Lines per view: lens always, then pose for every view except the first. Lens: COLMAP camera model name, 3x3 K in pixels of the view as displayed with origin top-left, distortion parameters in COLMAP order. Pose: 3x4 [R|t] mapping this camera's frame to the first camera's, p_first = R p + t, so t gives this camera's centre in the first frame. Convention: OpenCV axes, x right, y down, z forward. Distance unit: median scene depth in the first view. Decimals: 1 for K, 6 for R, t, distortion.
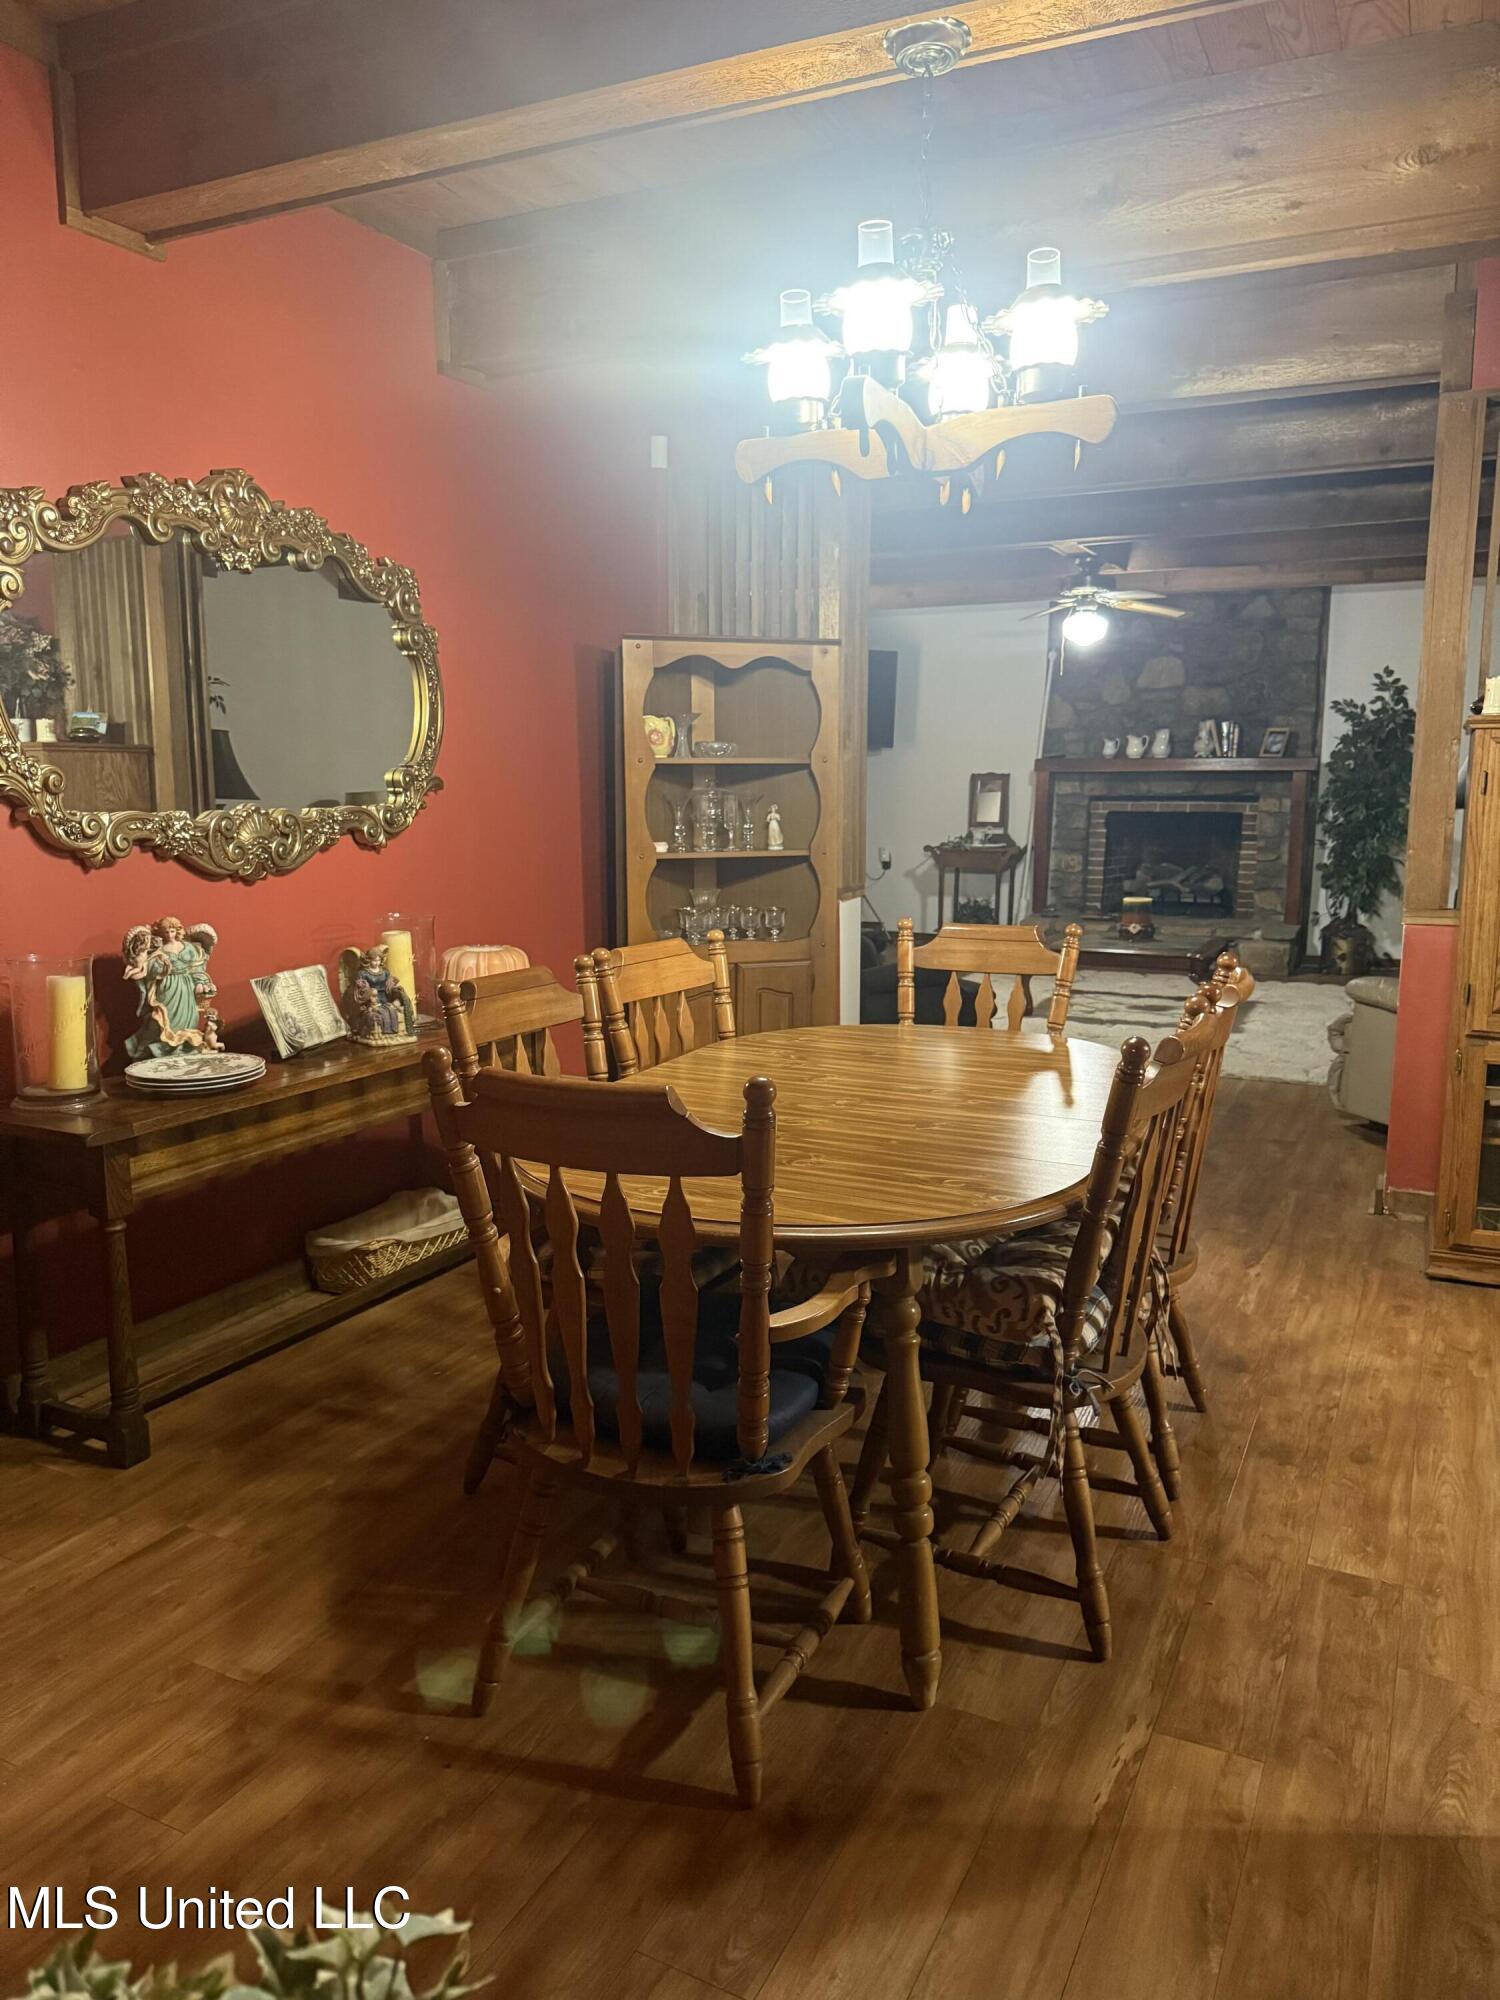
lens RADIAL K [[1404.6, 0, 732.0], [0, 1404.6, 1004.9], [0, 0, 1]] dist [0.151840, -0.218439]
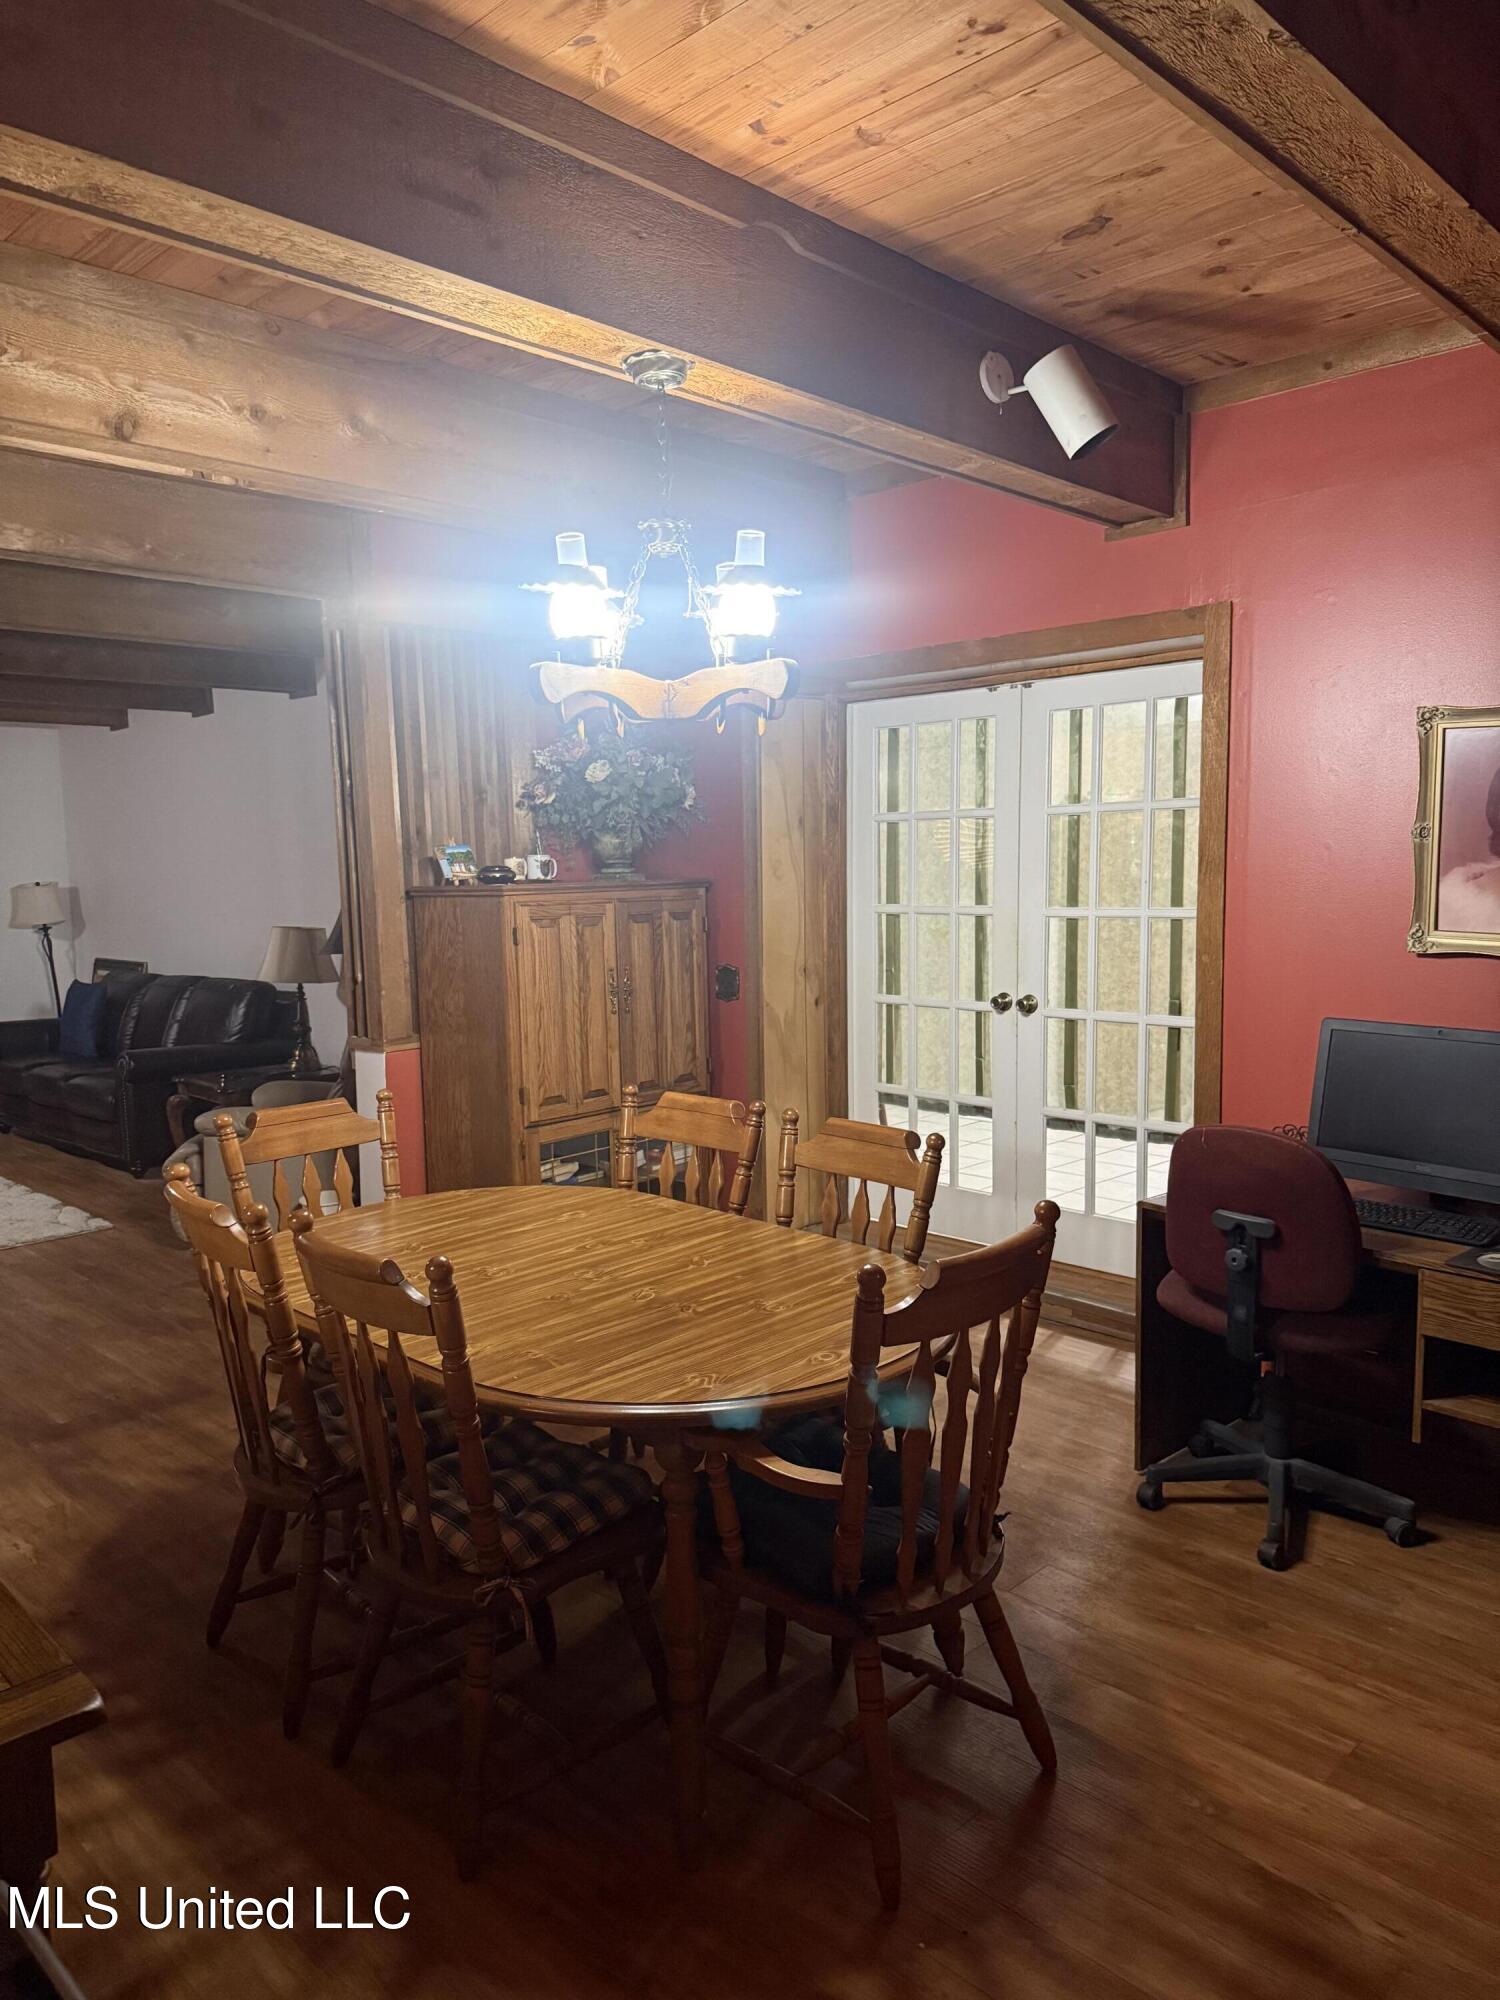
lens RADIAL K [[1408.8, 0, 725.3], [0, 1408.8, 1013.0], [0, 0, 1]] dist [0.140425, -0.213376]
pose [[0.319916, -0.108114, 0.941257, -0.236859], [0.170911, 0.983755, 0.054906, -0.044976], [-0.931903, 0.143306, 0.333197, 0.144155]]
